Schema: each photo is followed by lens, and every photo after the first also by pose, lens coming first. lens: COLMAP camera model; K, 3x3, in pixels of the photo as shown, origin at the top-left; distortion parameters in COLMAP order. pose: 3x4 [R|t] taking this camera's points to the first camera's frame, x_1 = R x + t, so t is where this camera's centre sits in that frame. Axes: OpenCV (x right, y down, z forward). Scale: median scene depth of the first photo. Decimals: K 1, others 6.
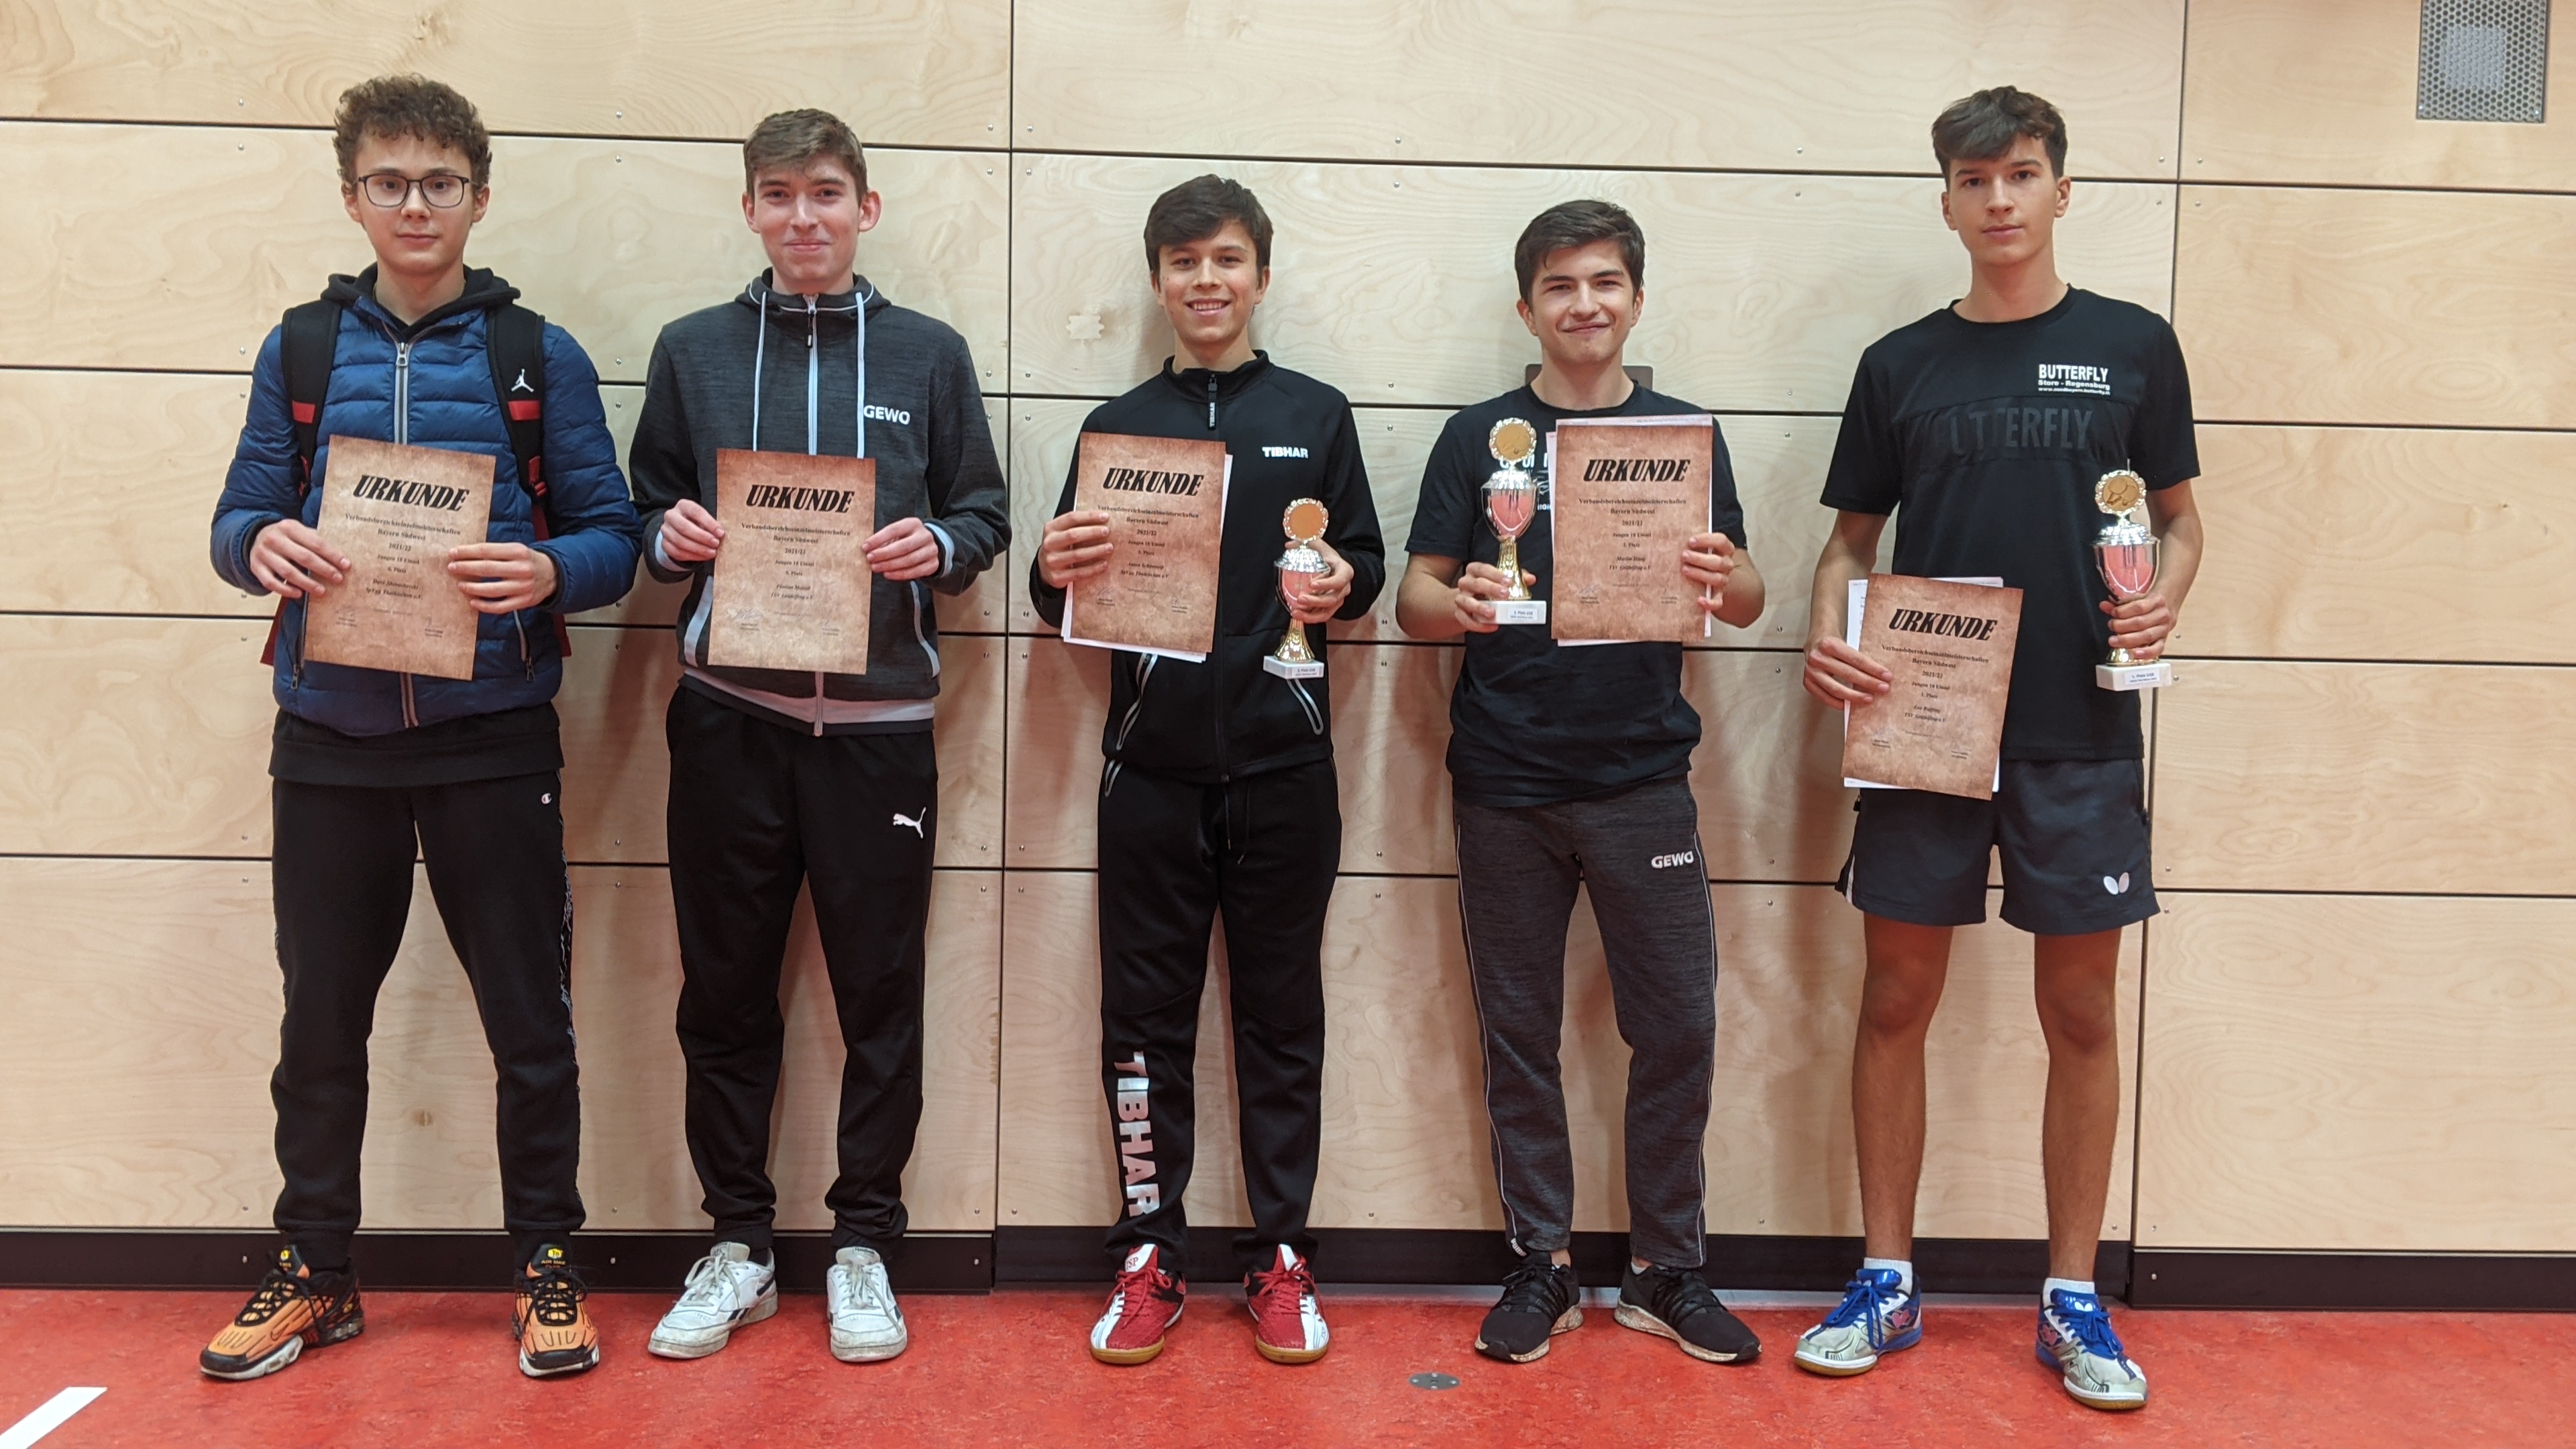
lens RADIAL K [[1968.2, 0, 1274.0], [0, 1968.2, 764.0], [0, 0, 1]] dist [0.045969, -0.063239]
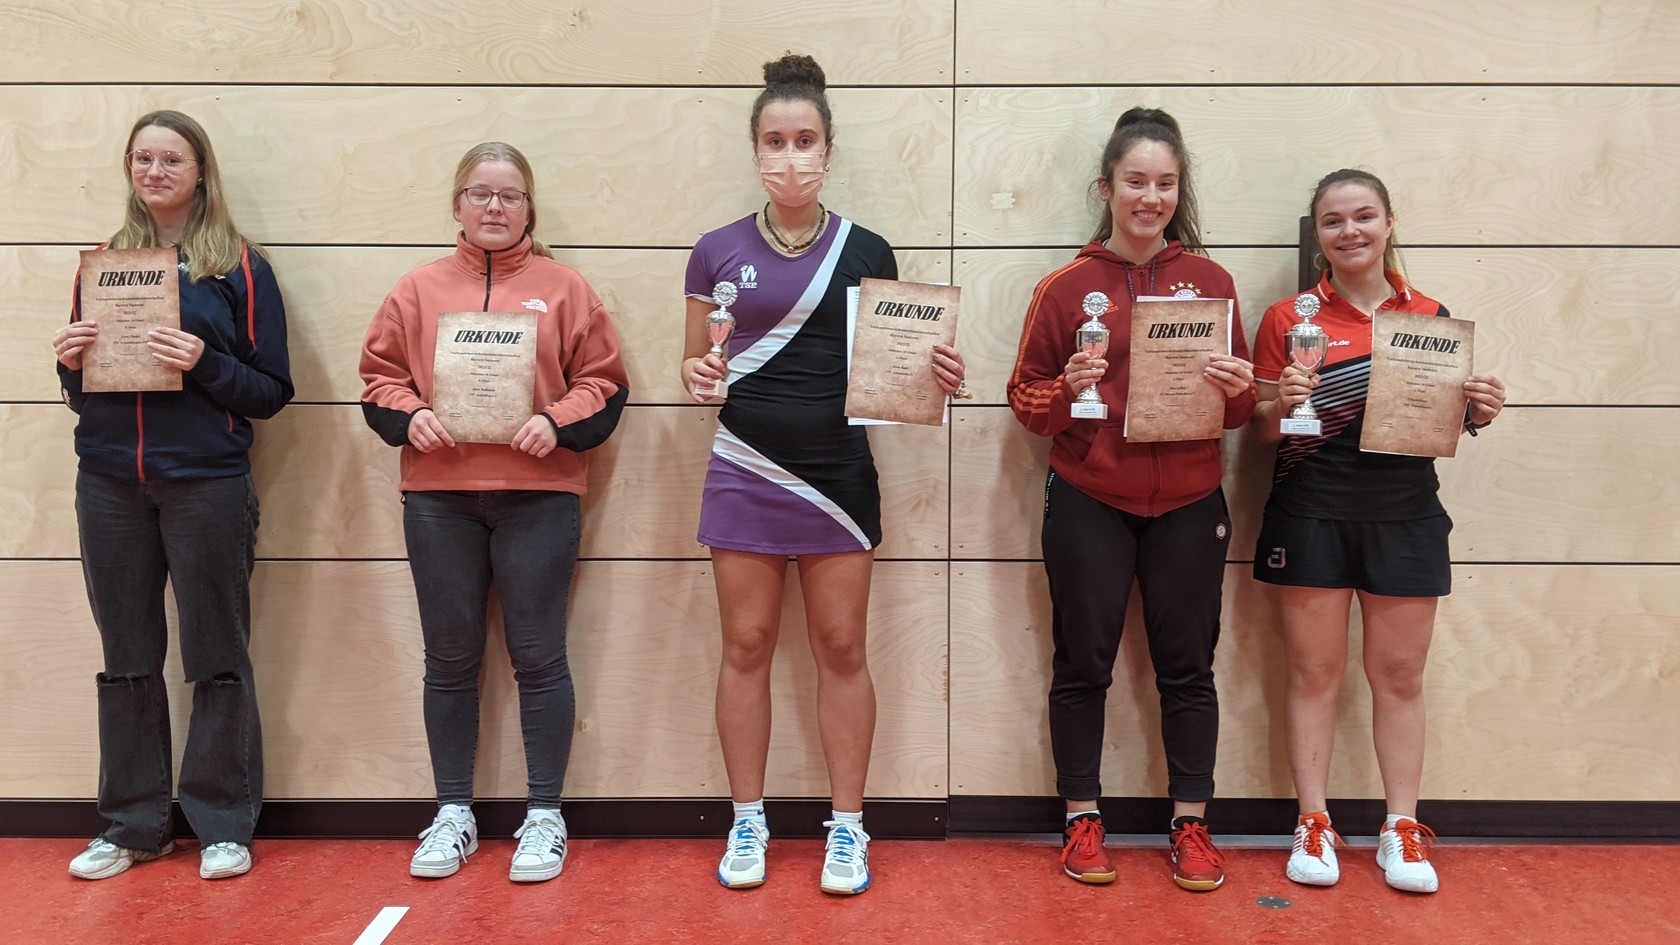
lens RADIAL K [[1283.6, 0, 877.6], [0, 1283.6, 473.0], [0, 0, 1]] dist [0.045969, -0.063239]
pose [[0.998856, -0.015763, -0.045153, -0.152957], [0.015486, 0.999859, -0.006469, -0.008112], [0.045249, 0.005763, 0.998959, 0.011491]]
